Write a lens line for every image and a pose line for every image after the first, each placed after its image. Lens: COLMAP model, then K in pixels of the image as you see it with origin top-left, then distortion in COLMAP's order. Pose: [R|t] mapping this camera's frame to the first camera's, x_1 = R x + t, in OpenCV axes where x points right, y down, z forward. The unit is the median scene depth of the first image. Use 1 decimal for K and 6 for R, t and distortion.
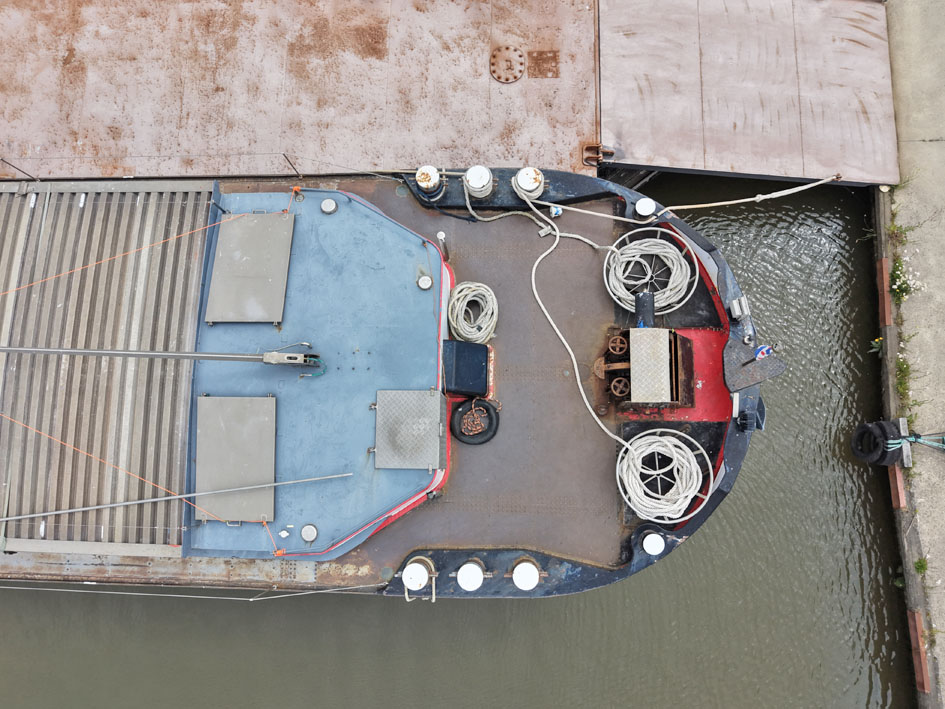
lens RADIAL K [[684.6, 0, 472.5], [0, 684.6, 354.5], [0, 0, 1]] dist [0.036727, -0.029737]
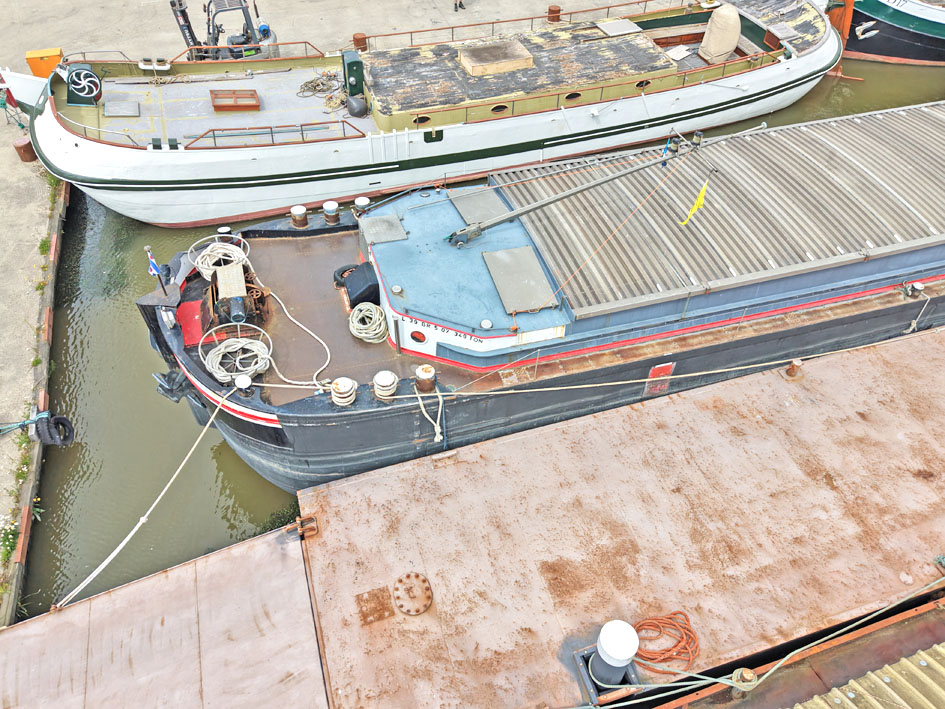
lens RADIAL K [[684.6, 0, 472.5], [0, 684.6, 354.5], [0, 0, 1]] dist [0.036727, -0.029737]
pose [[-0.944158, 0.268272, -0.191302, 0.065367], [-0.315726, -0.570527, 0.758167, -0.968185], [0.094252, 0.776228, 0.623367, 0.172869]]
